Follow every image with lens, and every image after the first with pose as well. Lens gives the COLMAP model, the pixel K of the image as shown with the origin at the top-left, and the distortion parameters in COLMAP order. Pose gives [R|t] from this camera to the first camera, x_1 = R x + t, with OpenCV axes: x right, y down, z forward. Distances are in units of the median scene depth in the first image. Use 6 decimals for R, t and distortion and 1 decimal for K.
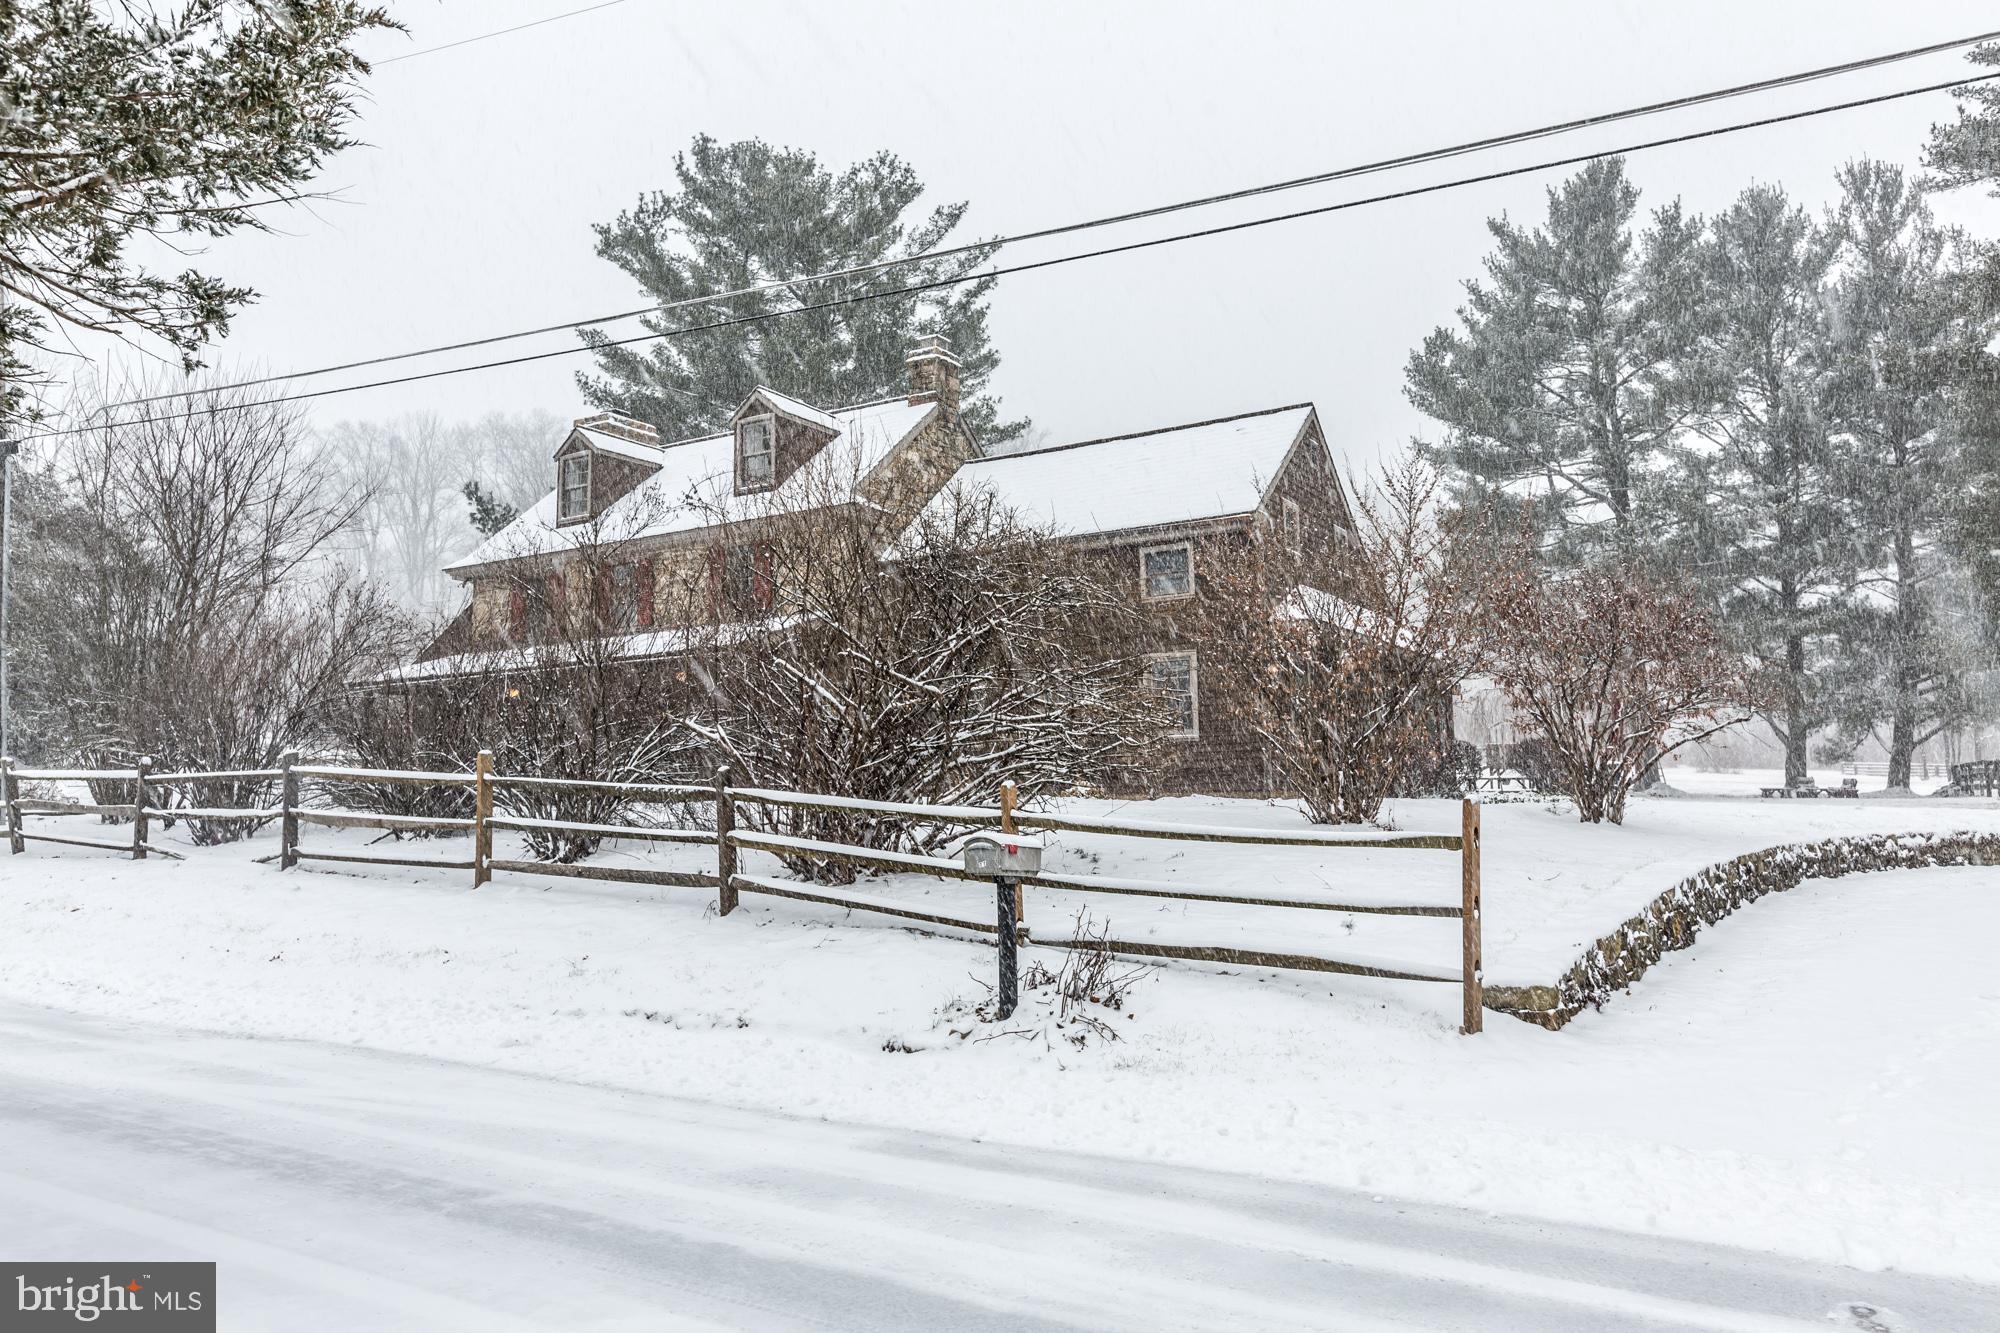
lens RADIAL K [[1440.5, 0, 1000.0], [0, 1440.5, 666.5], [0, 0, 1]] dist [0.018472, 0.003544]
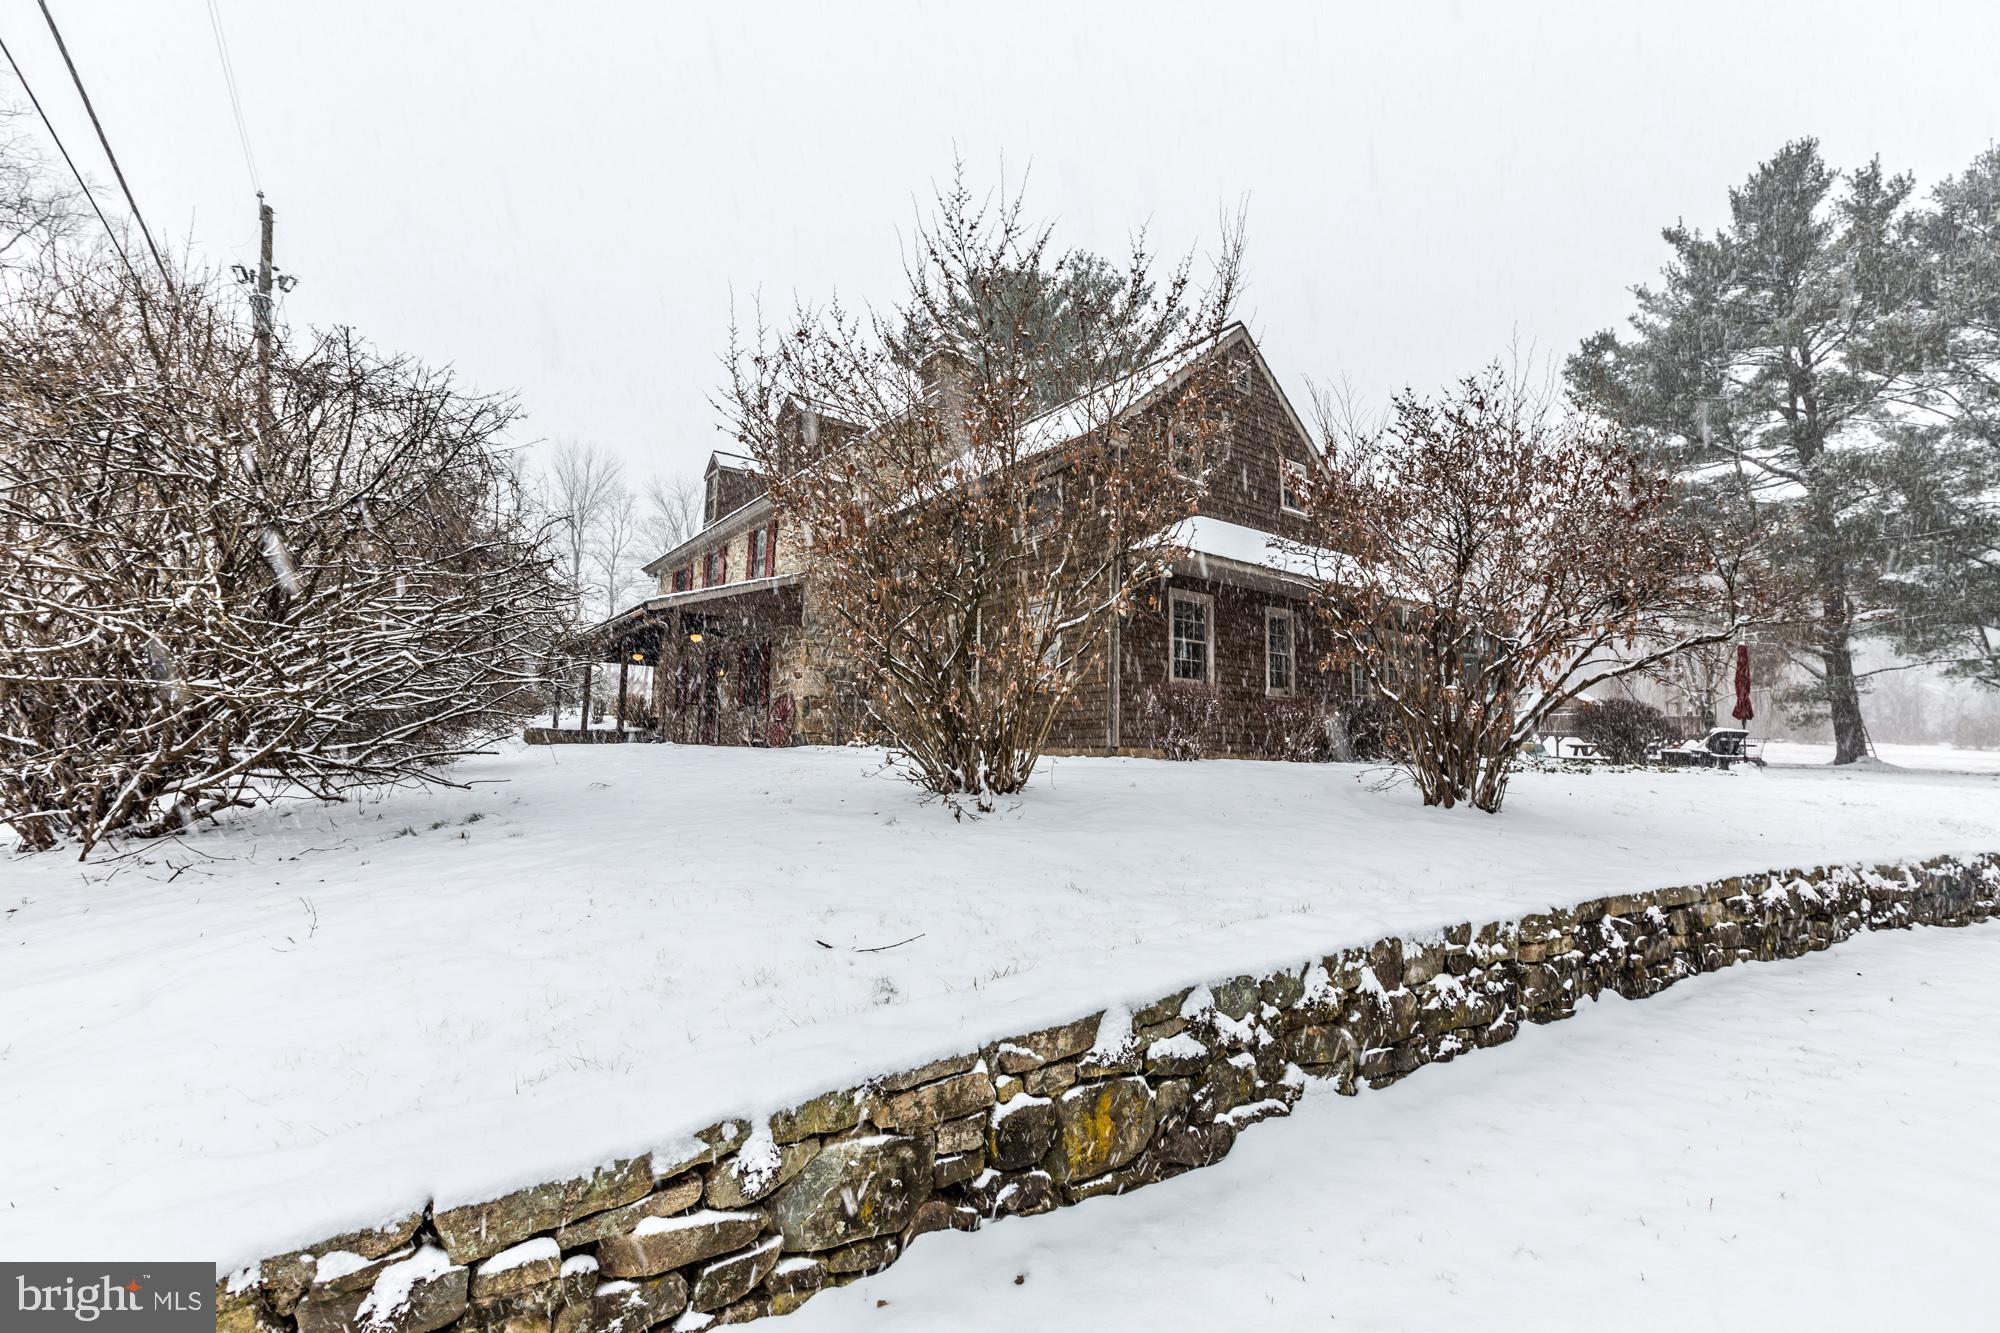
lens RADIAL K [[895.7, 0, 1000.0], [0, 895.7, 666.5], [0, 0, 1]] dist [0.003547, -0.001126]
pose [[0.925954, -0.006502, -0.377581, 0.138849], [0.005721, 0.999979, -0.003190, 0.016969], [0.377594, 0.000794, 0.925971, 0.205219]]
